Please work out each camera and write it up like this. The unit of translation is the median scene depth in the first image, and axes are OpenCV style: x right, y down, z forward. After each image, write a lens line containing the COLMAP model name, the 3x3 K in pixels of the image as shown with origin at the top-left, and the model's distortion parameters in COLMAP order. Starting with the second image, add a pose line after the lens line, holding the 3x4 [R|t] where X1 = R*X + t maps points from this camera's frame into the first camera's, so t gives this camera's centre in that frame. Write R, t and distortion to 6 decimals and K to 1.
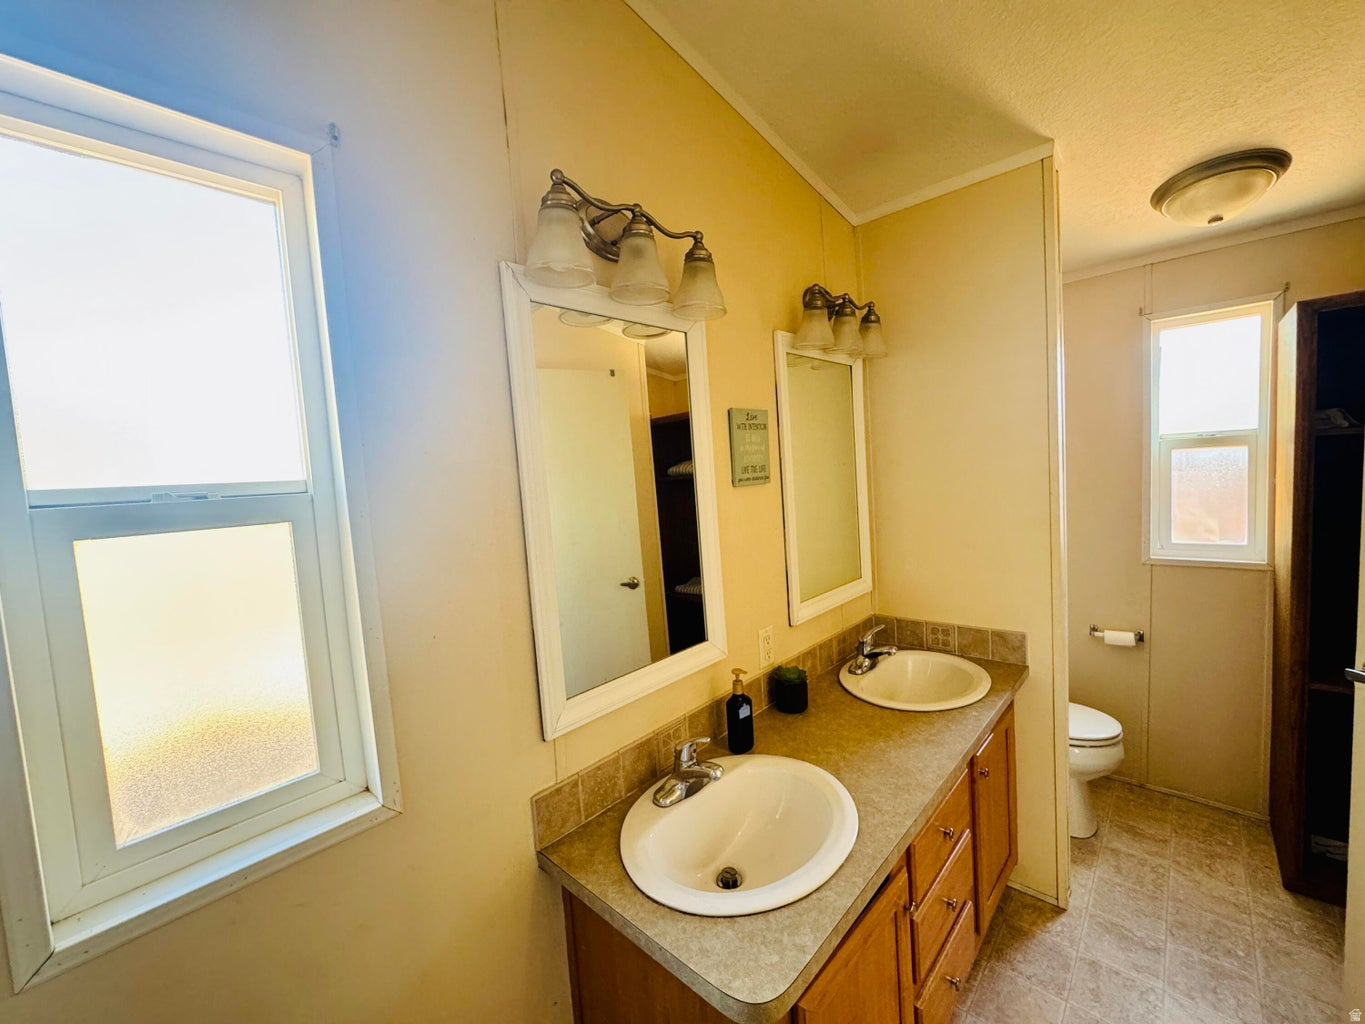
lens RADIAL K [[541.7, 0, 685.5], [0, 541.7, 511.1], [0, 0, 1]] dist [-0.001403, 0.000351]
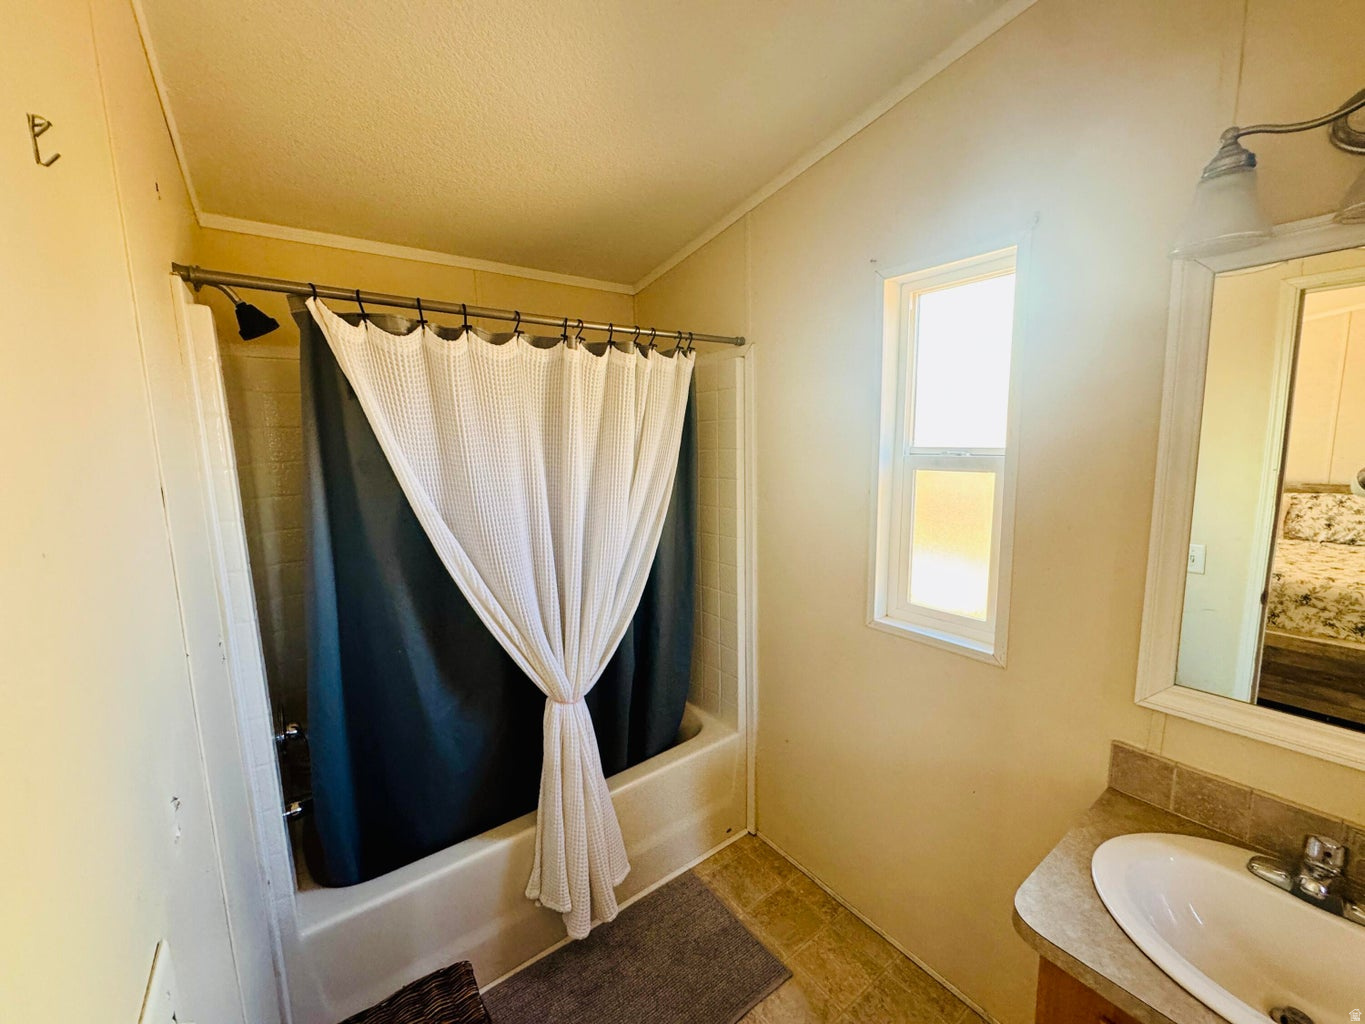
lens RADIAL K [[549.0, 0, 683.4], [0, 549.0, 511.5], [0, 0, 1]] dist [-0.001299, 0.000903]
pose [[-0.174045, 0.196676, -0.964897, 0.620658], [-0.039155, 0.977695, 0.206347, -0.098503], [0.983959, 0.073695, -0.162462, 0.186079]]
